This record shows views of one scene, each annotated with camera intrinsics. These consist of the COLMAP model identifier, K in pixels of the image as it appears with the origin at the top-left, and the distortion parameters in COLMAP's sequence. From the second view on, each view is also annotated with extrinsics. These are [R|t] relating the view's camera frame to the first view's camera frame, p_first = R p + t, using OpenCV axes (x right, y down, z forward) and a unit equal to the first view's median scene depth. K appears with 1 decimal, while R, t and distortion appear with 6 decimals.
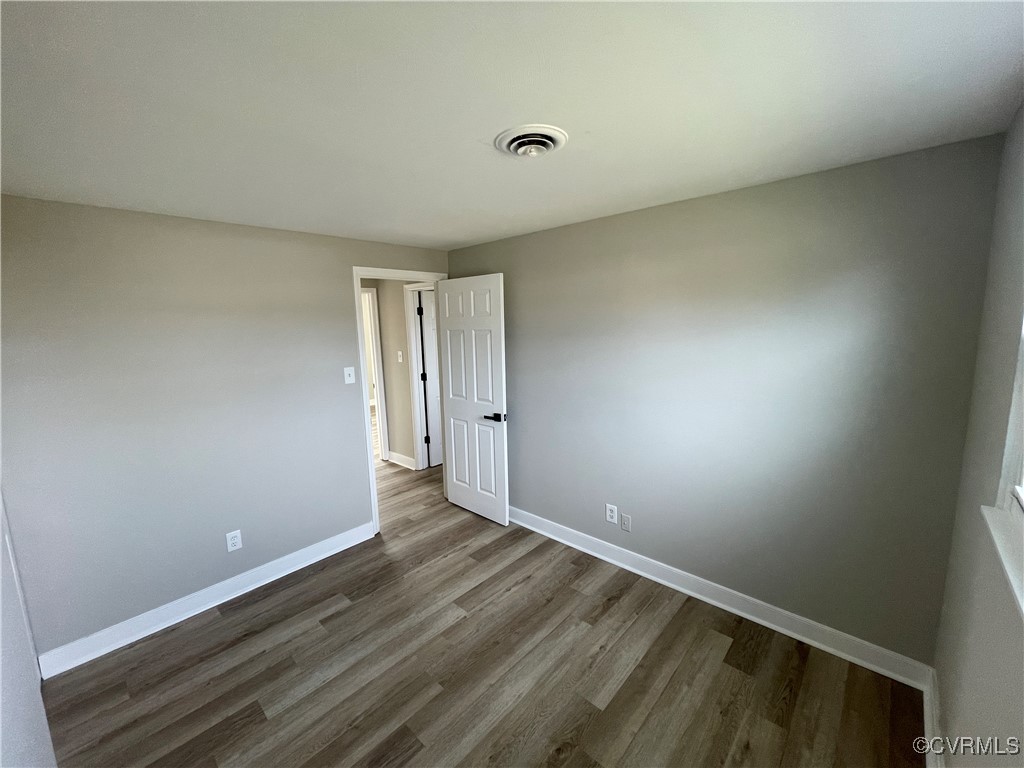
lens RADIAL K [[415.1, 0, 510.5], [0, 415.1, 381.1], [0, 0, 1]] dist [-0.009384, 0.004079]
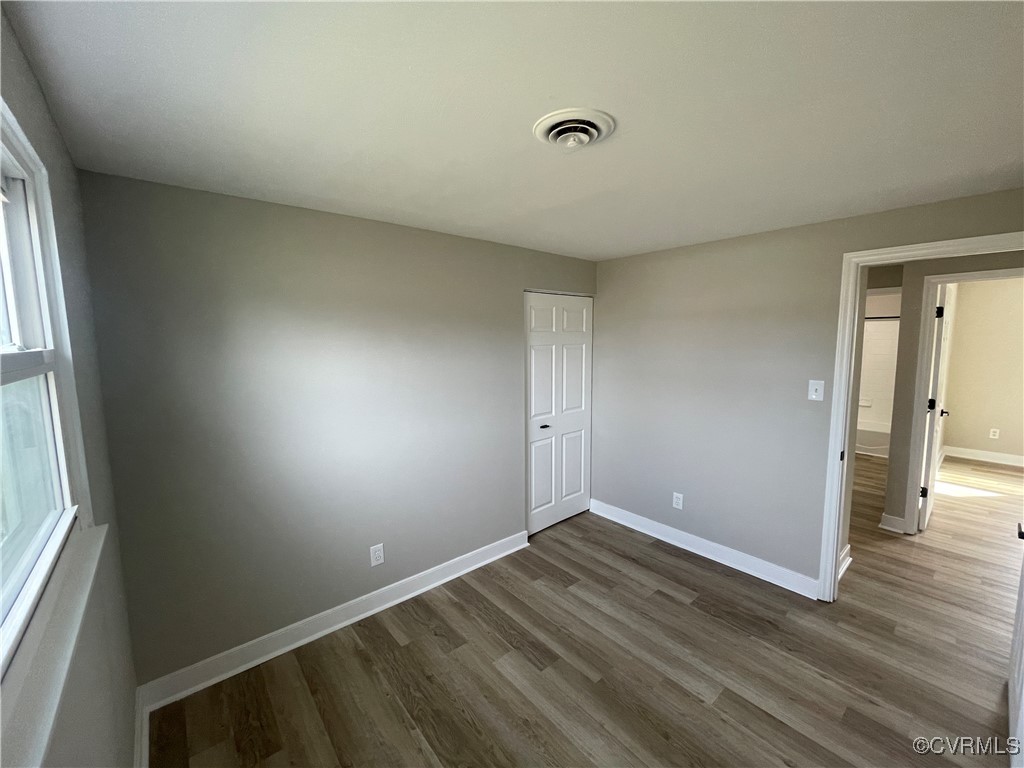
lens RADIAL K [[415.8, 0, 508.5], [0, 415.8, 380.6], [0, 0, 1]] dist [-0.009707, 0.004829]
pose [[-0.124772, 0.134973, -0.982962, 0.657402], [-0.131027, 0.979786, 0.151168, -0.102769], [0.983496, 0.147656, -0.104565, 0.660880]]
